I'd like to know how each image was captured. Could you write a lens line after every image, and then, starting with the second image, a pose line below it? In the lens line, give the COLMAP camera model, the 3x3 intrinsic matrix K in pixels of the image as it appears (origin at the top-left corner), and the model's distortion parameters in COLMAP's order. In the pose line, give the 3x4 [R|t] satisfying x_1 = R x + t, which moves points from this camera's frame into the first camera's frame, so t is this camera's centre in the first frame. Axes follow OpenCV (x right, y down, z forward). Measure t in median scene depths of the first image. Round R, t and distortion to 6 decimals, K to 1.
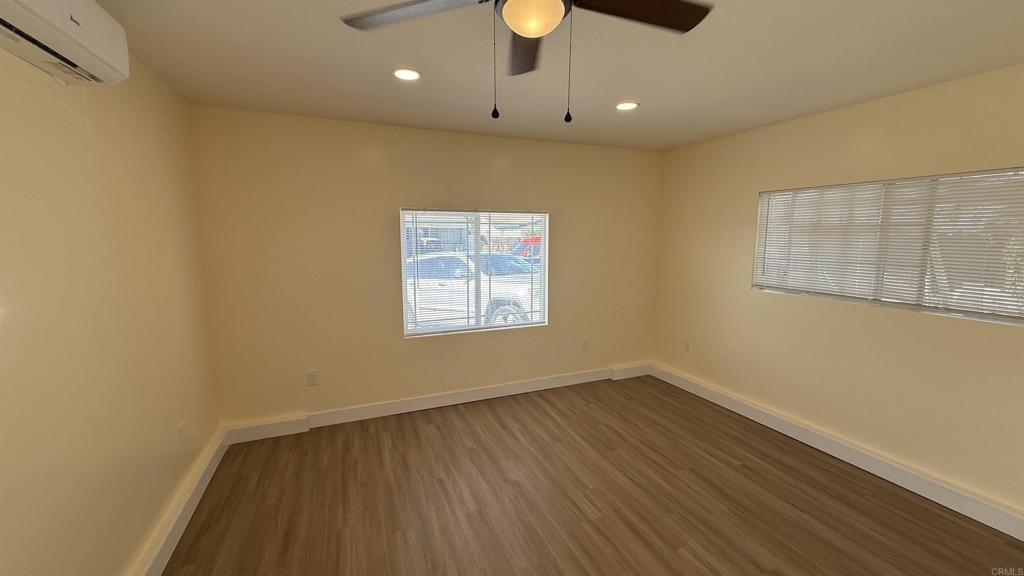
lens RADIAL K [[407.4, 0, 509.4], [0, 407.4, 293.9], [0, 0, 1]] dist [-0.002302, 0.001335]
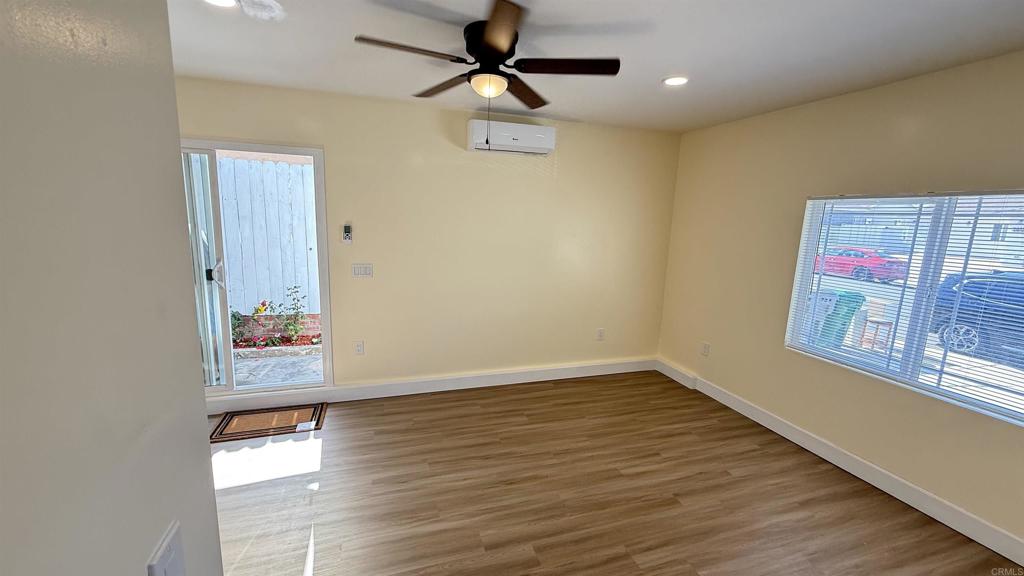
lens RADIAL K [[407.4, 0, 505.6], [0, 407.4, 286.7], [0, 0, 1]] dist [-0.002302, 0.001335]
pose [[-0.089819, 0.161761, -0.982734, 0.680593], [-0.180164, 0.967805, 0.175770, -0.066420], [0.979527, 0.192841, -0.057784, 0.475109]]
